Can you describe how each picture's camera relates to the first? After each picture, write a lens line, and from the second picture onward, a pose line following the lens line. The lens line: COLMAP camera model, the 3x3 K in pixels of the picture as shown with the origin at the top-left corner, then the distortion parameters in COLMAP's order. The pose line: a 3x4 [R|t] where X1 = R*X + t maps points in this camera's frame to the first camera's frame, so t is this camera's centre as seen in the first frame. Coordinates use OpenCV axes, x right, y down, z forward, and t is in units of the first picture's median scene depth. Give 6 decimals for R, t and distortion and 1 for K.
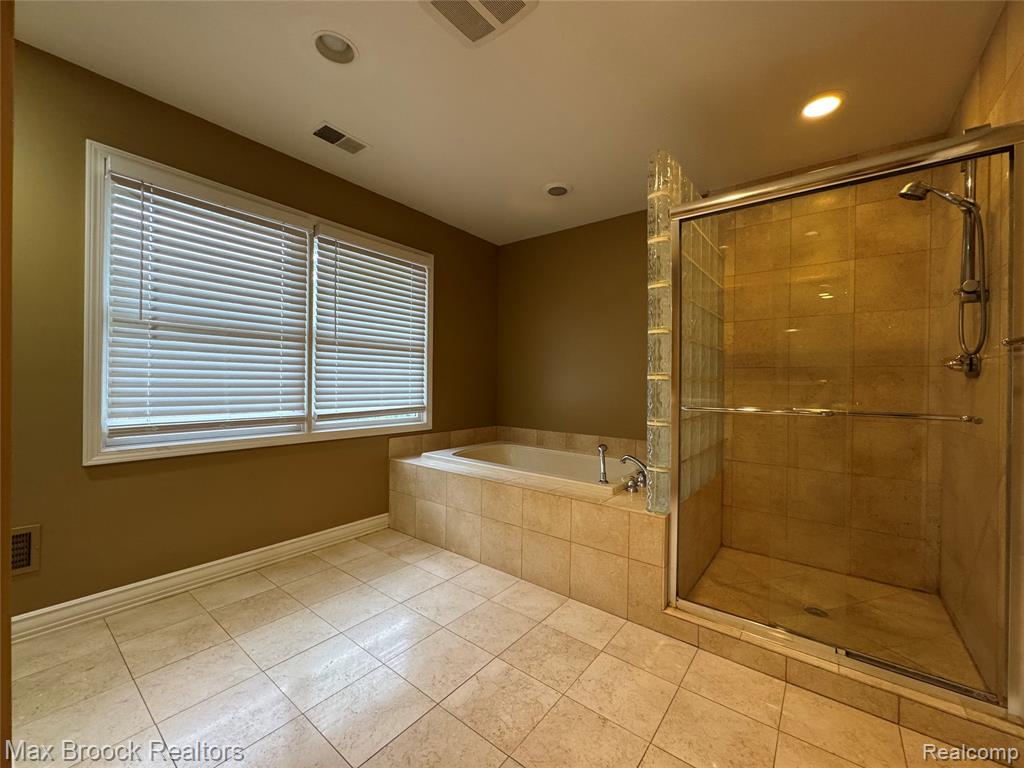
lens RADIAL K [[412.0, 0, 512.0], [0, 412.0, 384.0], [0, 0, 1]] dist [0.000140, 0.000206]
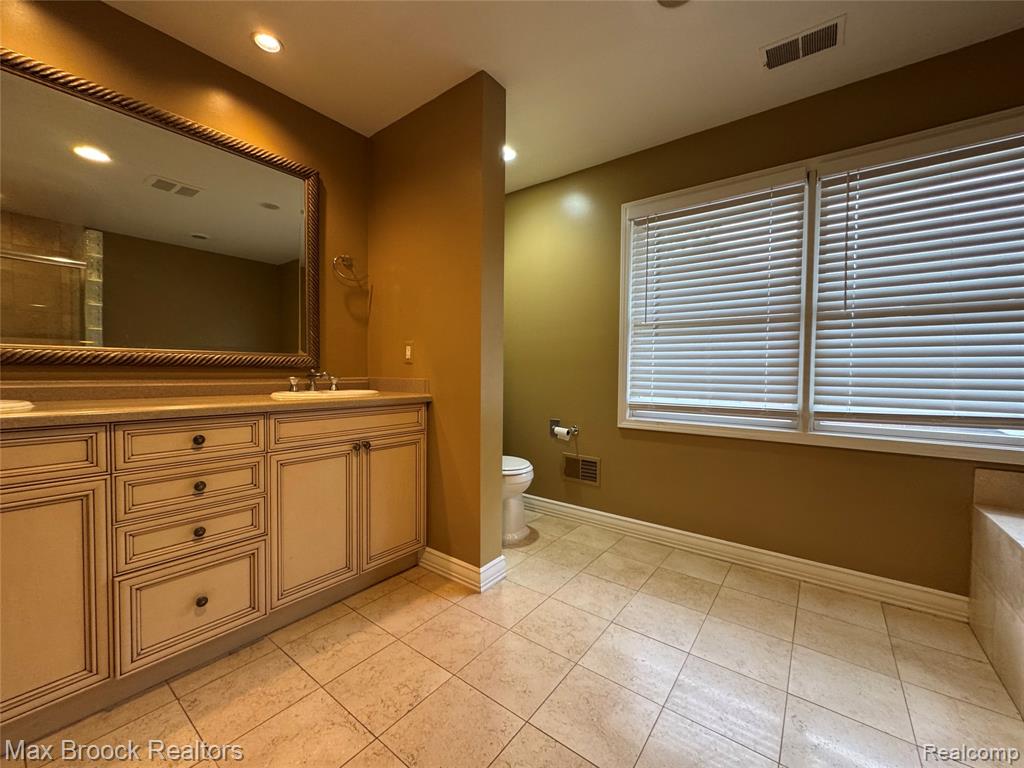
lens RADIAL K [[422.6, 0, 510.4], [0, 422.6, 379.5], [0, 0, 1]] dist [-0.000240, 0.000005]
pose [[-0.000740, 0.015228, -0.999884, 0.395221], [-0.005995, 0.999866, 0.015232, 0.006037], [0.999982, 0.006006, -0.000648, 0.507208]]
